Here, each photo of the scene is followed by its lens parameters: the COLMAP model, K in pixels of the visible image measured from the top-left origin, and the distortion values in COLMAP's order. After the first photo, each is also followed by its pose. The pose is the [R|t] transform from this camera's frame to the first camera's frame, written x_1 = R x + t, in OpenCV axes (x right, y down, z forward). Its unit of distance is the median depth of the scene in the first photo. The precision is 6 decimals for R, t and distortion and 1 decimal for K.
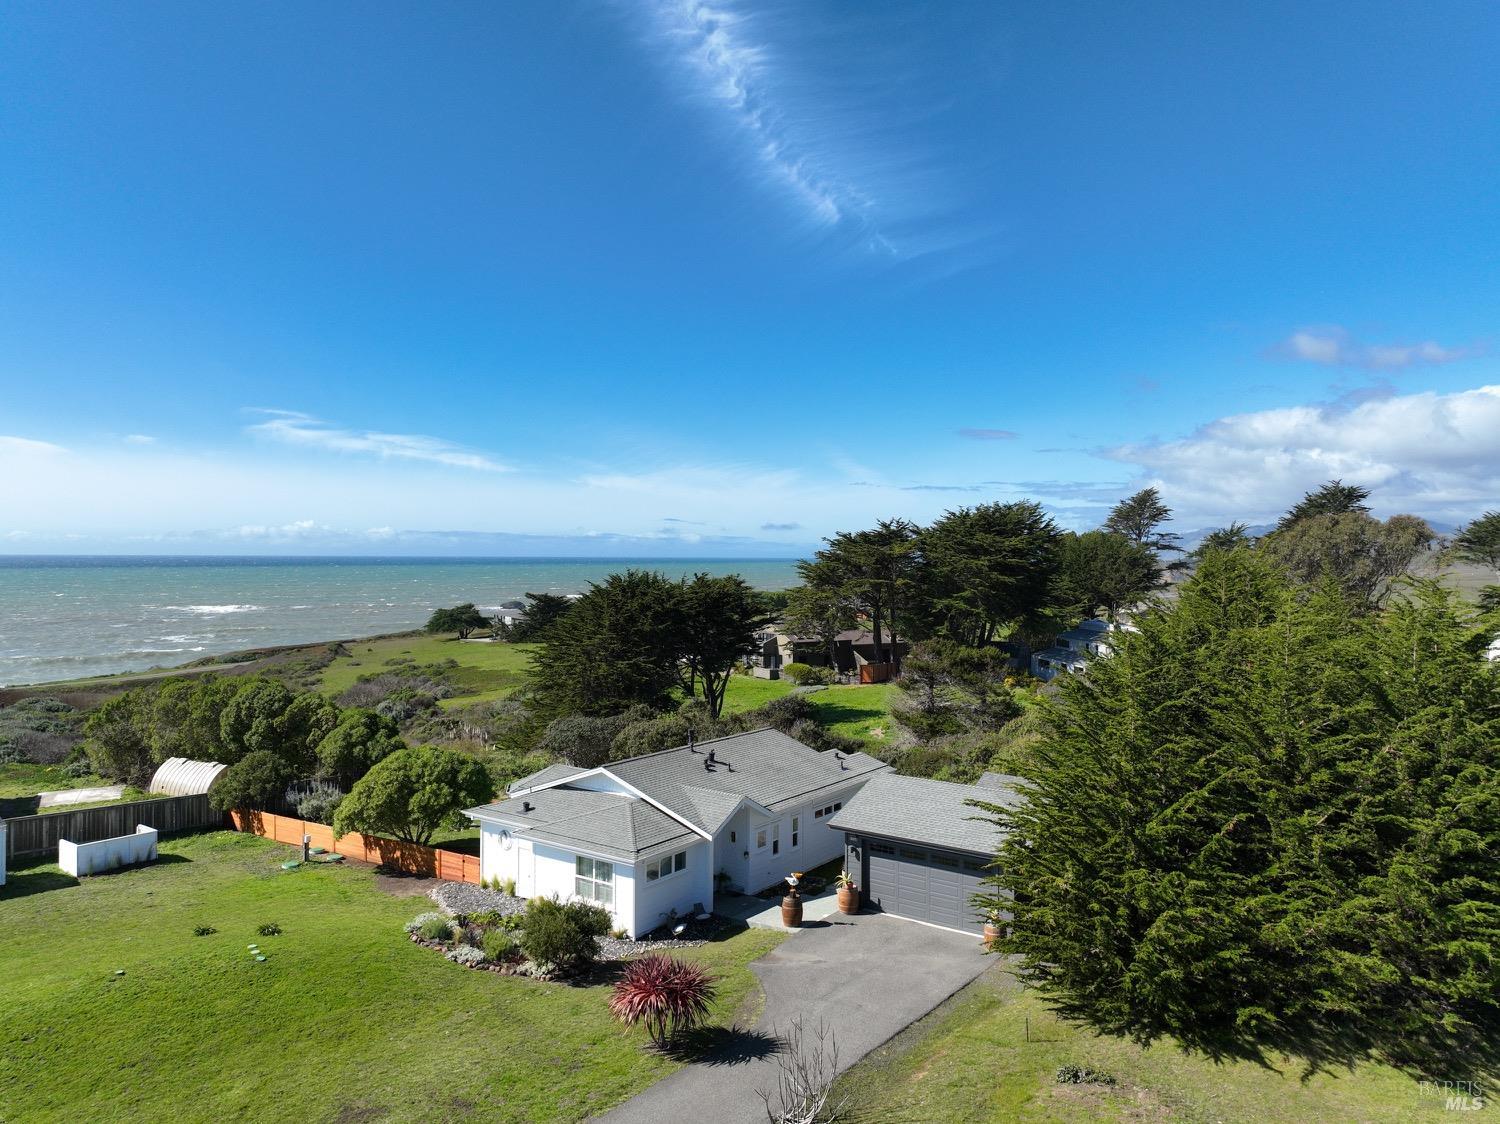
lens RADIAL K [[1040.9, 0, 750.0], [0, 1040.9, 562.0], [0, 0, 1]] dist [0.003152, -0.000379]
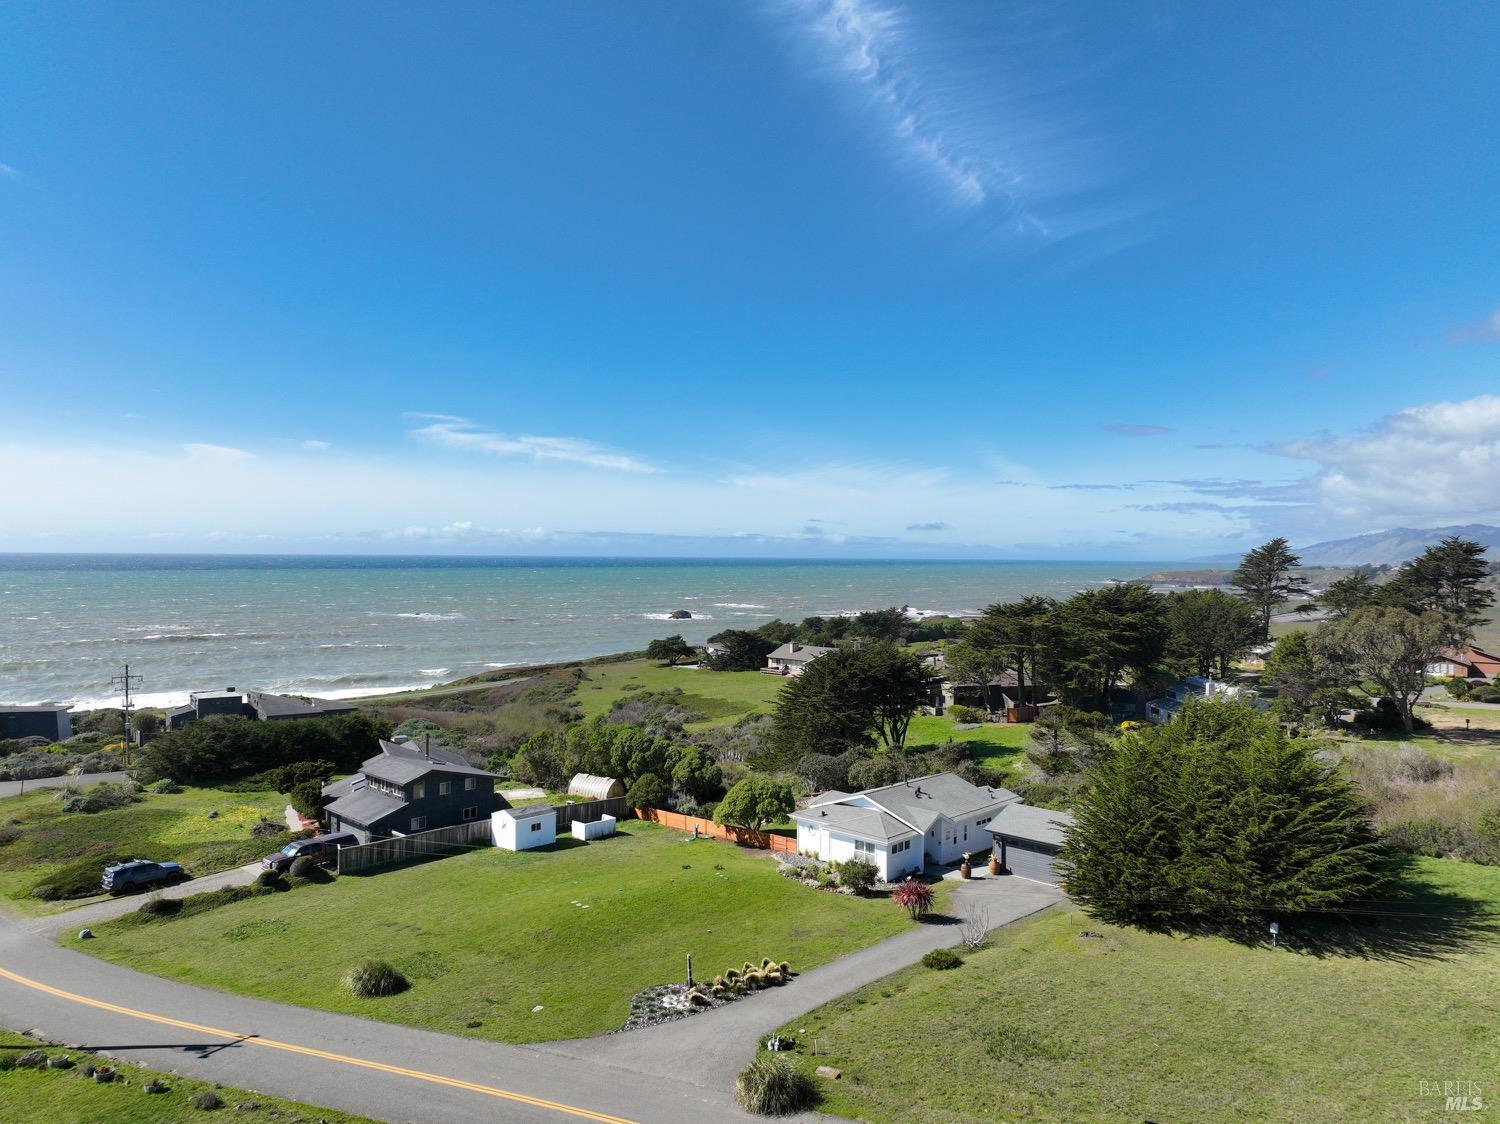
lens RADIAL K [[1028.1, 0, 740.1], [0, 1028.1, 560.2], [0, 0, 1]] dist [0.000211, 0.002592]
pose [[0.988107, 0.000215, -0.153765, -0.069169], [-0.000919, 0.999989, -0.004506, -0.208278], [0.153763, 0.004593, 0.988097, -0.837259]]
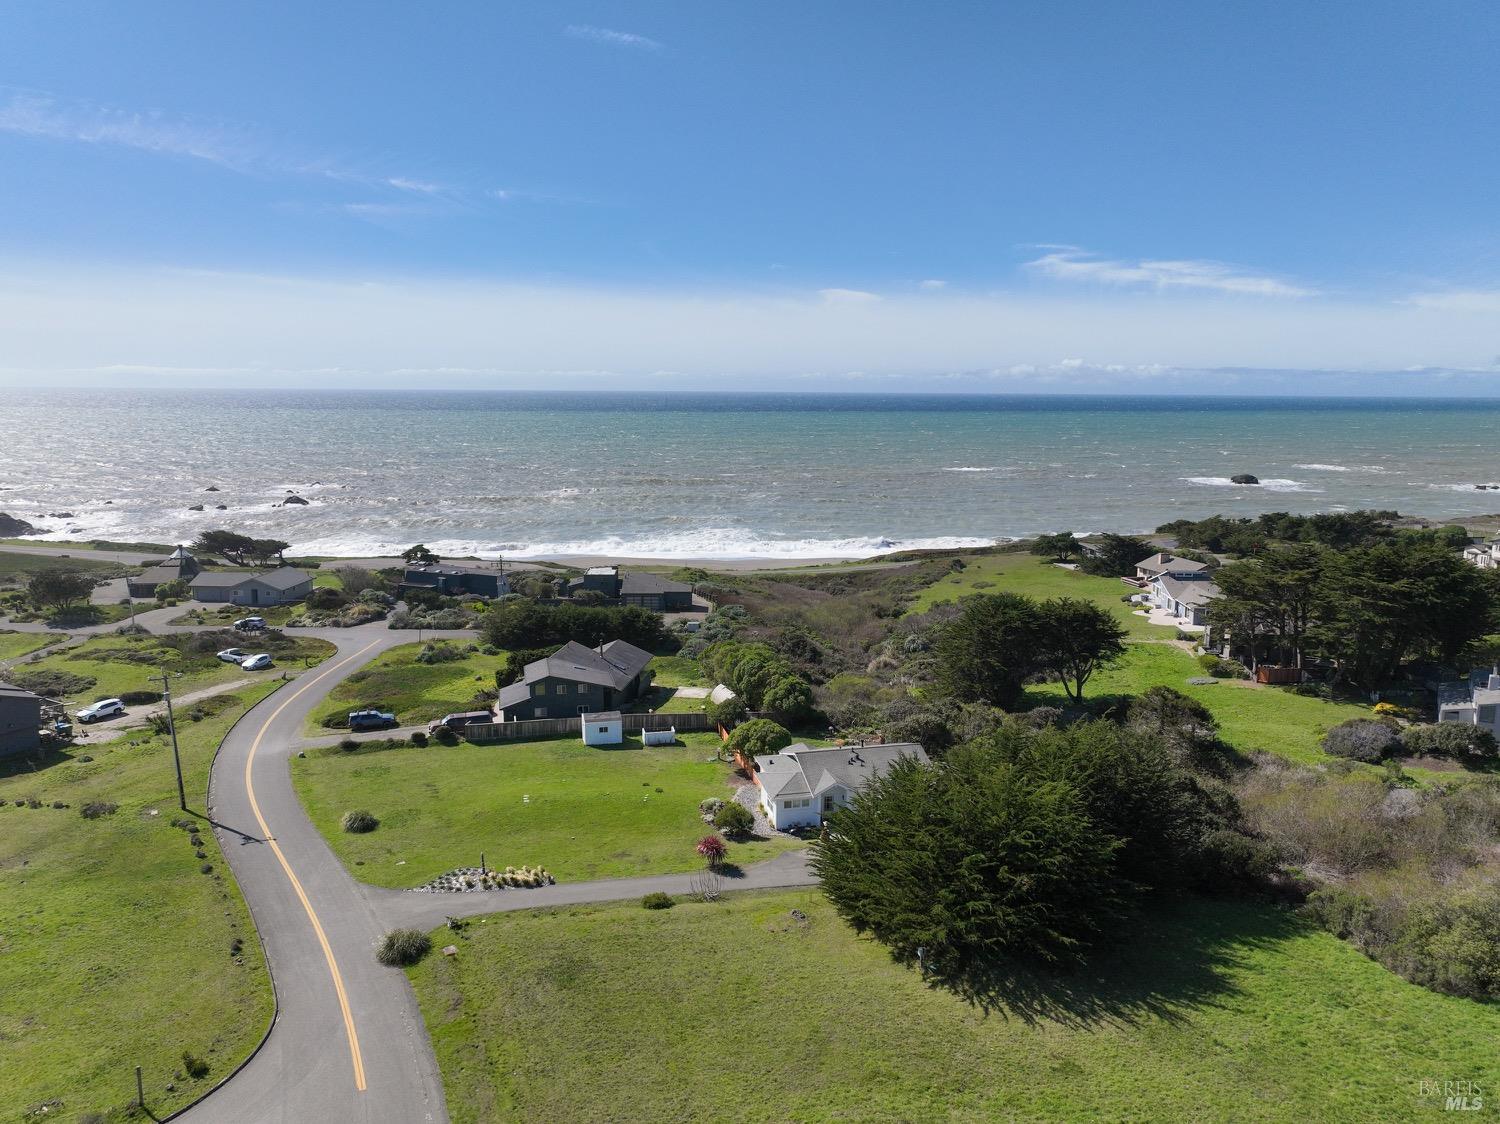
lens RADIAL K [[1040.9, 0, 750.0], [0, 1040.9, 562.0], [0, 0, 1]] dist [0.003152, -0.000379]
pose [[0.756981, 0.104825, -0.644974, 1.081189], [-0.007213, 0.988329, 0.152164, -0.502001], [0.653397, -0.110533, 0.748903, -0.634015]]
